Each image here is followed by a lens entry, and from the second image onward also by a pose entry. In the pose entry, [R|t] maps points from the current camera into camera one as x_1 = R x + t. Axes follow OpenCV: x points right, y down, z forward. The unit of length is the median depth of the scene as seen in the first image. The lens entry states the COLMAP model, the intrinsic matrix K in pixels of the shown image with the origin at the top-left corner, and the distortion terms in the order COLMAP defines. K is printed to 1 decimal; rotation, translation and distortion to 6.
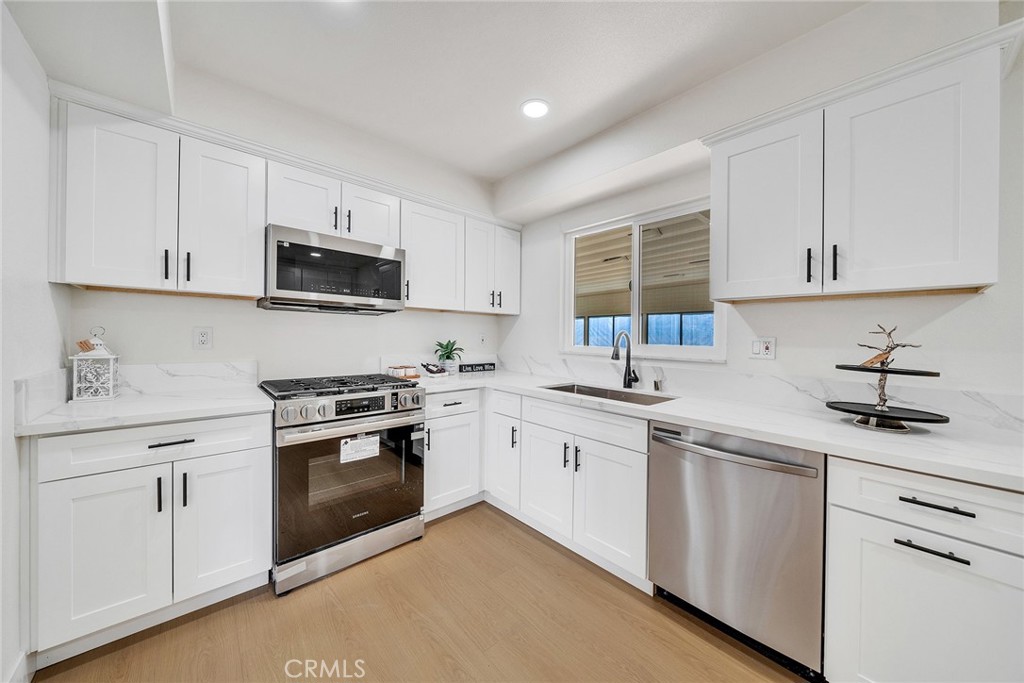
lens RADIAL K [[356.5, 0, 512.0], [0, 356.5, 341.5], [0, 0, 1]] dist [0.000201, -0.000027]
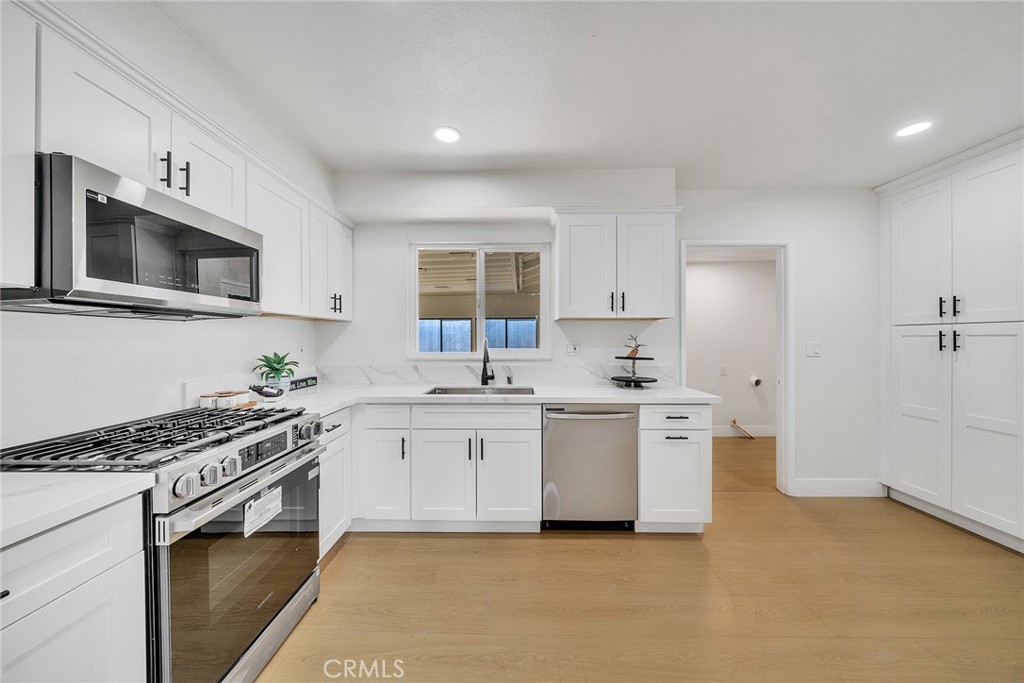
lens RADIAL K [[354.7, 0, 512.0], [0, 354.7, 341.5], [0, 0, 1]] dist [-0.008480, -0.000028]
pose [[0.667488, -0.024596, 0.744214, -0.553909], [0.024880, 0.999633, 0.010723, -0.031436], [-0.744205, 0.011358, 0.667855, 0.131017]]
